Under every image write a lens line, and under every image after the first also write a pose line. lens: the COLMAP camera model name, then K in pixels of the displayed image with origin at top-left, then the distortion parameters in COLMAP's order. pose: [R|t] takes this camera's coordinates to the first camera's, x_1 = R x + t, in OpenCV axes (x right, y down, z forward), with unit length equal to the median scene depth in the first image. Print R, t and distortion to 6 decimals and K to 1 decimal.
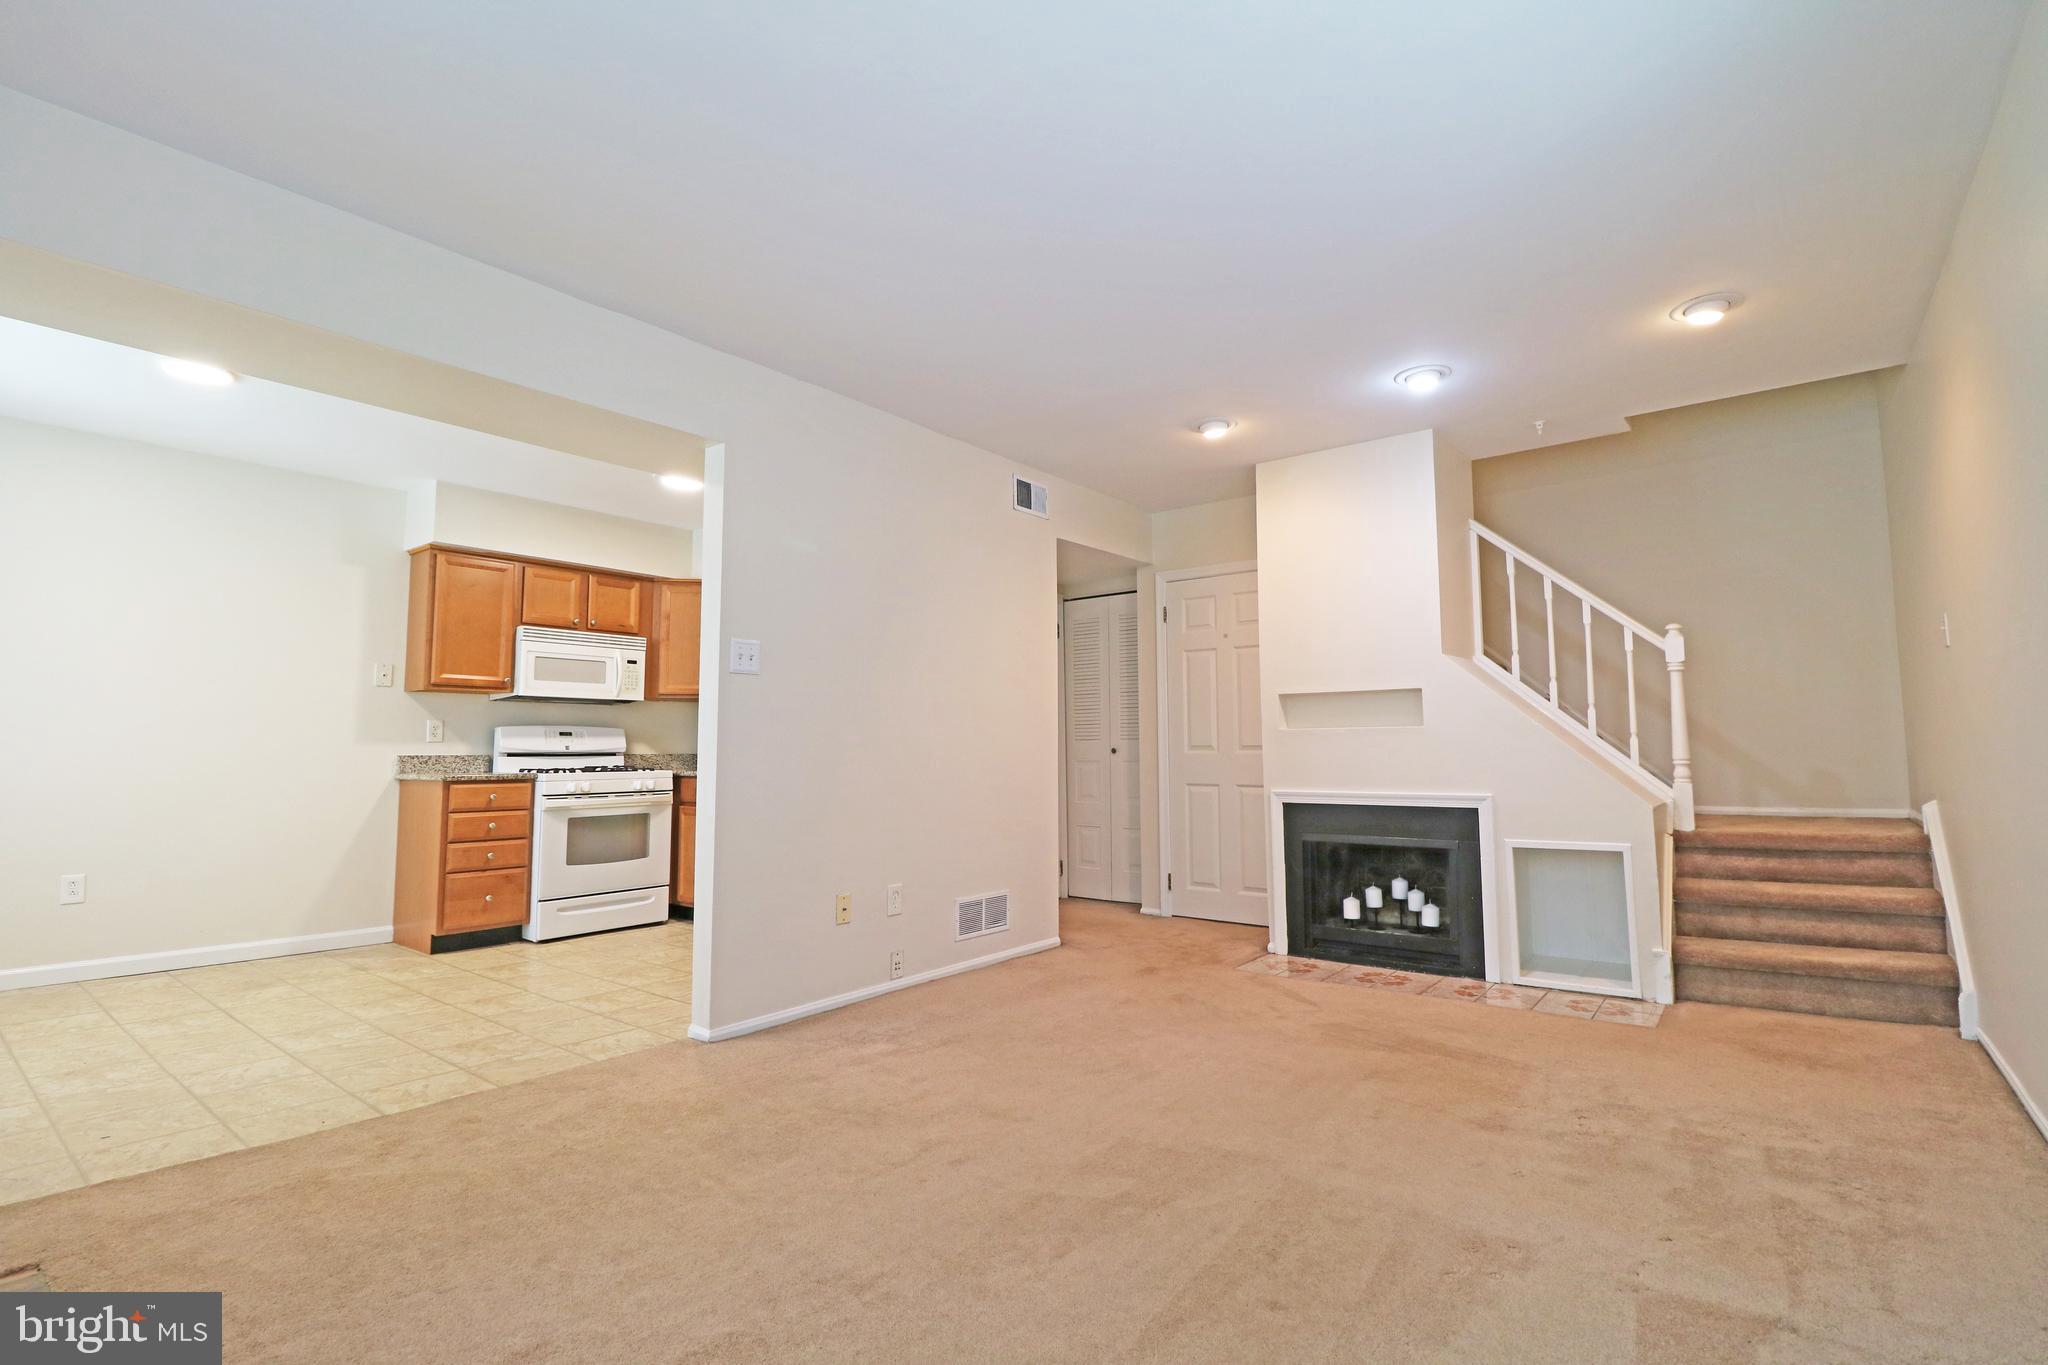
lens RADIAL K [[948.8, 0, 1034.1], [0, 948.8, 668.4], [0, 0, 1]] dist [-0.002602, -0.012956]
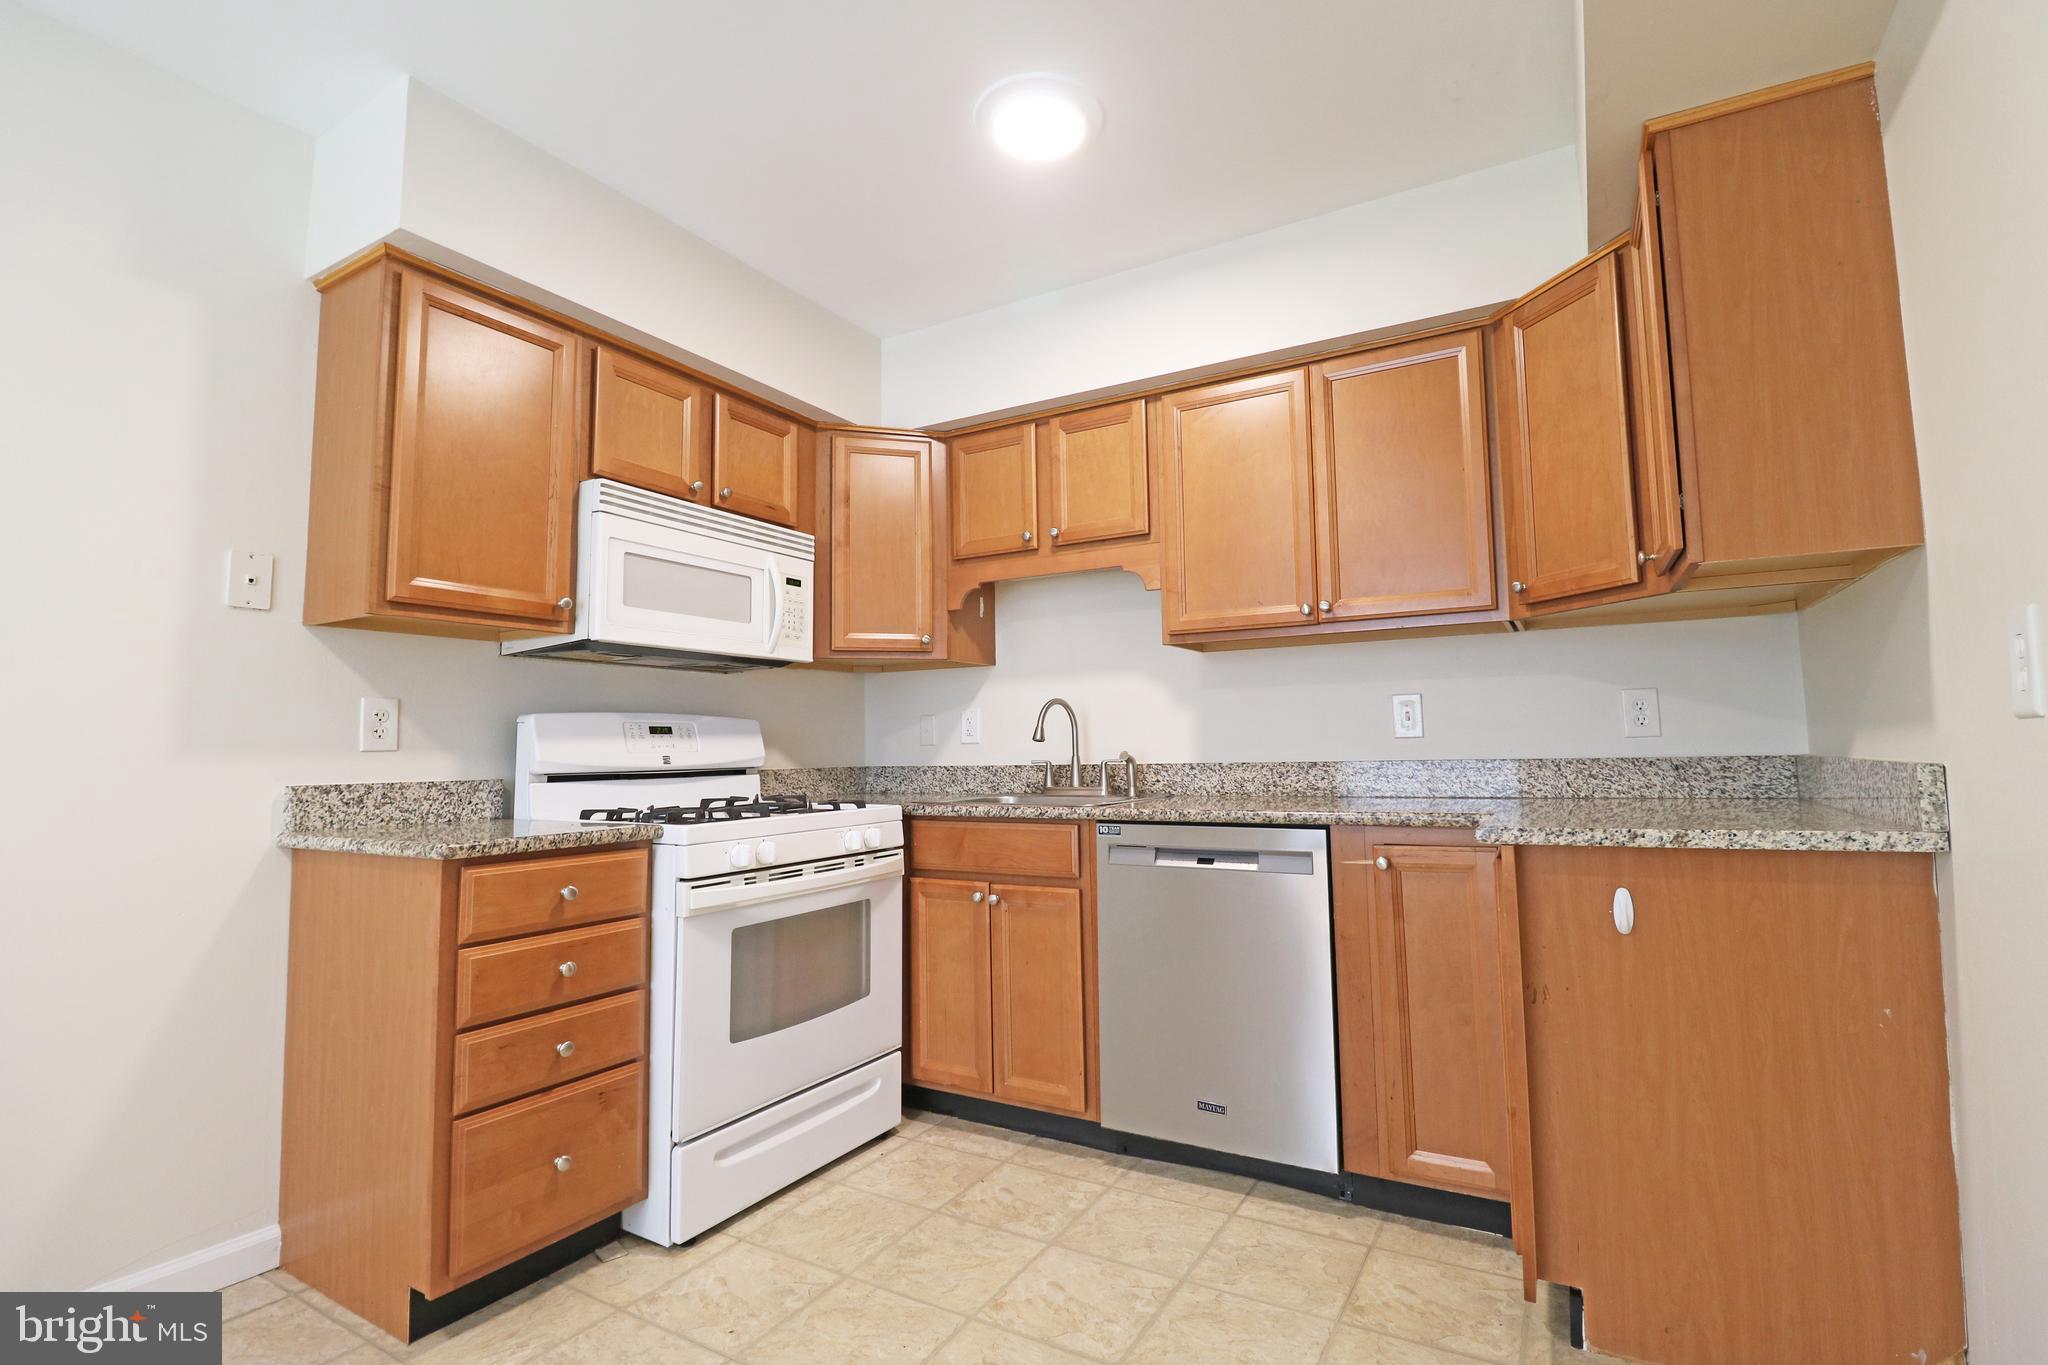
lens RADIAL K [[948.8, 0, 1034.1], [0, 948.8, 668.4], [0, 0, 1]] dist [-0.002602, -0.012956]
pose [[0.991192, 0.001292, 0.132428, -0.488177], [-0.001087, 0.999998, -0.001622, 0.050859], [-0.132430, 0.001464, 0.991191, 0.667388]]
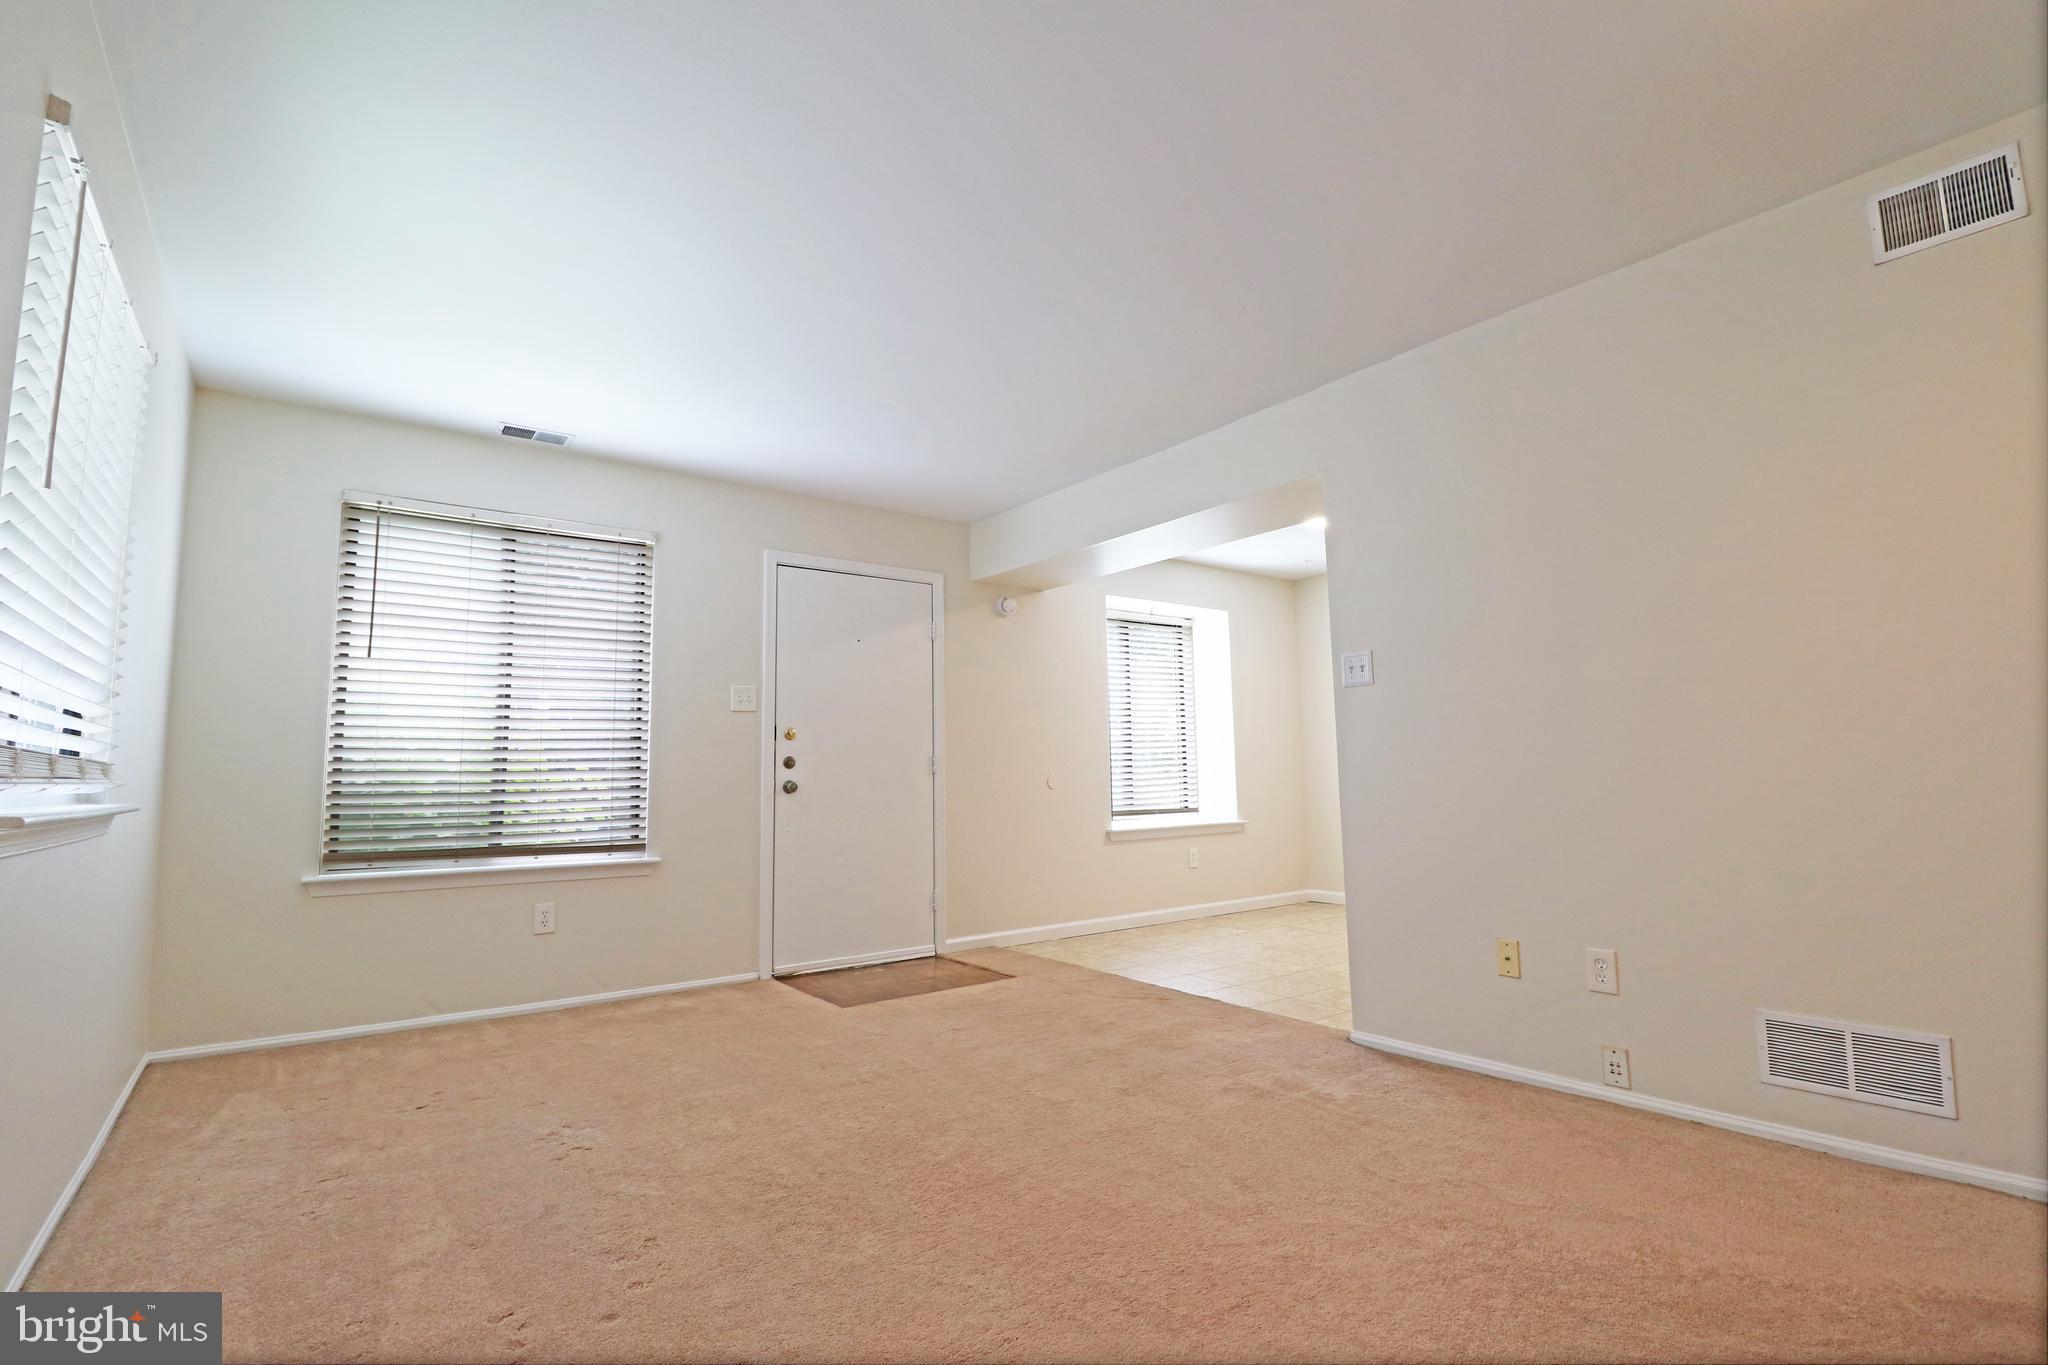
lens RADIAL K [[948.8, 0, 1034.1], [0, 948.8, 668.4], [0, 0, 1]] dist [-0.002602, -0.012956]
pose [[-0.253169, -0.097572, -0.962489, 0.576310], [0.102596, 0.986582, -0.127001, 0.061714], [0.961966, -0.130900, -0.239762, 0.702506]]
